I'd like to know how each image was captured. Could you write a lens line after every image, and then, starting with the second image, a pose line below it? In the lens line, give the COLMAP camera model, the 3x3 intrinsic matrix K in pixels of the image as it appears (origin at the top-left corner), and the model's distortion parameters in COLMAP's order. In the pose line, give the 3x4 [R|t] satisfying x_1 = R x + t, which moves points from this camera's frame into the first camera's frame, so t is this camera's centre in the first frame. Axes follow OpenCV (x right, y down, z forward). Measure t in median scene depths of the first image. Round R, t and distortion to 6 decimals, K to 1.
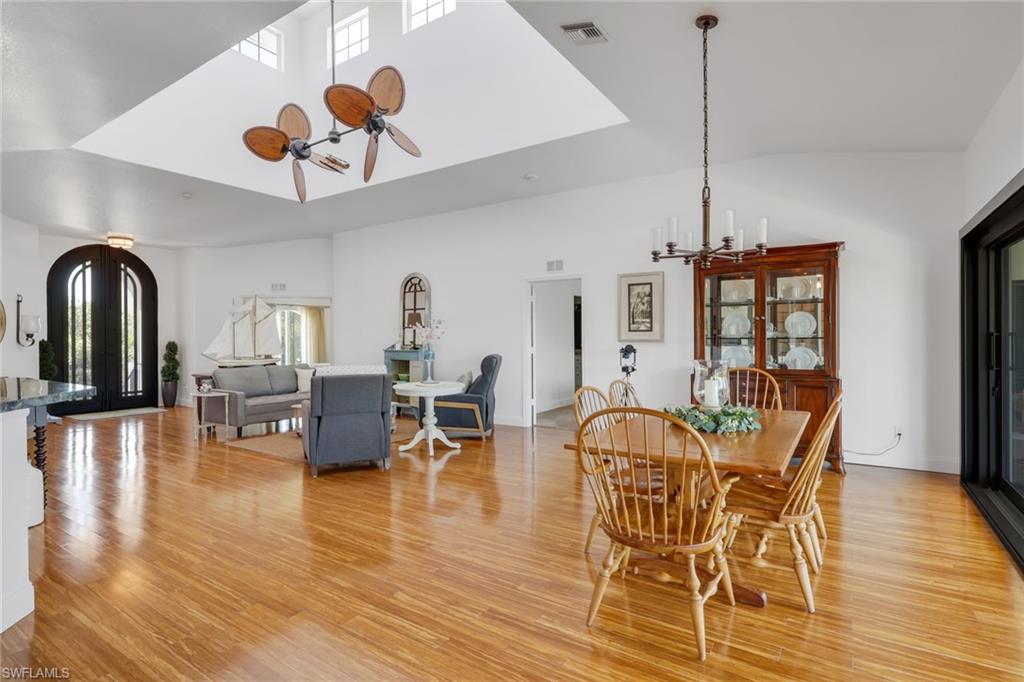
lens RADIAL K [[492.9, 0, 535.7], [0, 492.9, 340.0], [0, 0, 1]] dist [0.011635, 0.000157]
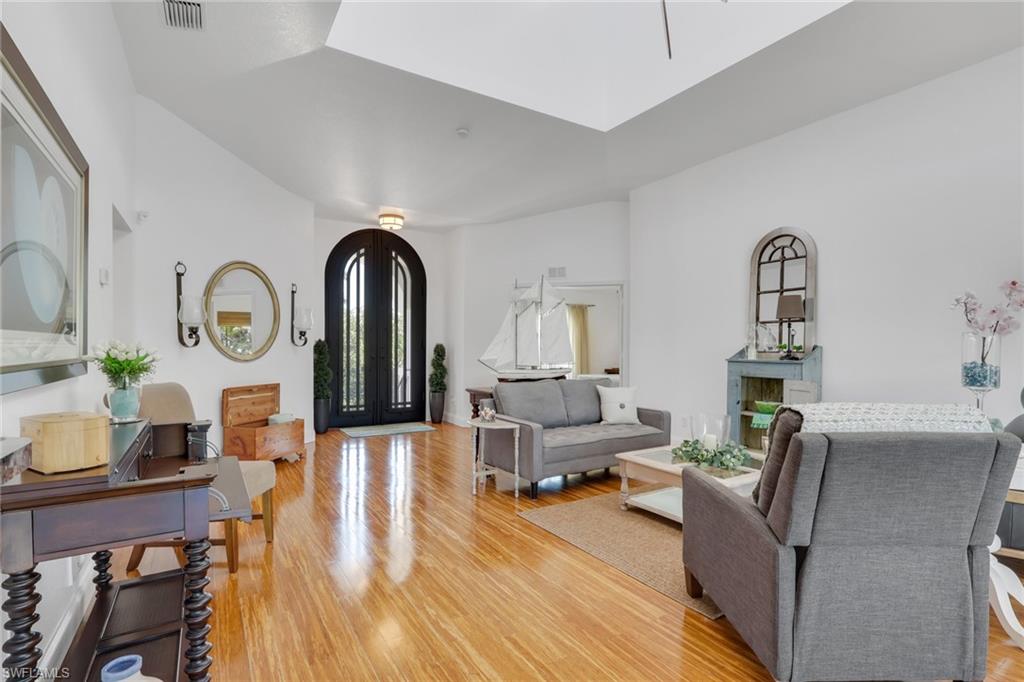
lens RADIAL K [[492.9, 0, 516.1], [0, 492.9, 358.1], [0, 0, 1]] dist [0.011635, 0.000157]
pose [[0.893728, 0.018541, -0.448226, -0.272884], [-0.011235, 0.999757, 0.018952, 0.009974], [0.448468, -0.011902, 0.893719, 0.350628]]
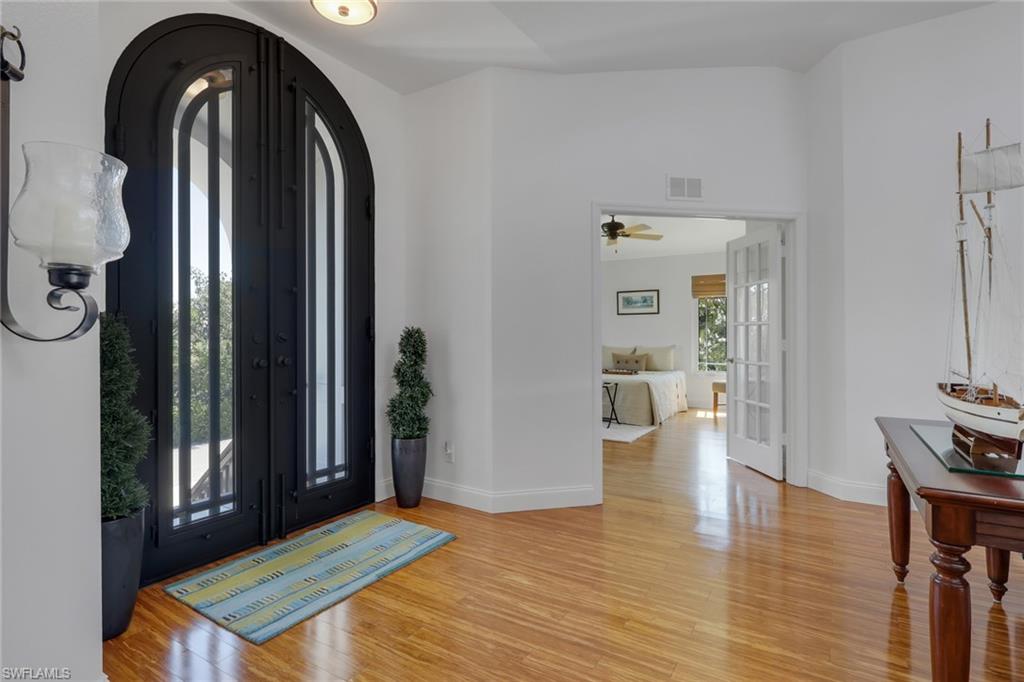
lens RADIAL K [[492.9, 0, 514.0], [0, 492.9, 335.5], [0, 0, 1]] dist [0.011635, 0.000157]
pose [[0.999848, -0.009049, -0.014891, -0.699714], [0.008994, 0.999952, -0.003772, 0.010510], [0.014925, 0.003637, 0.999882, 0.677553]]
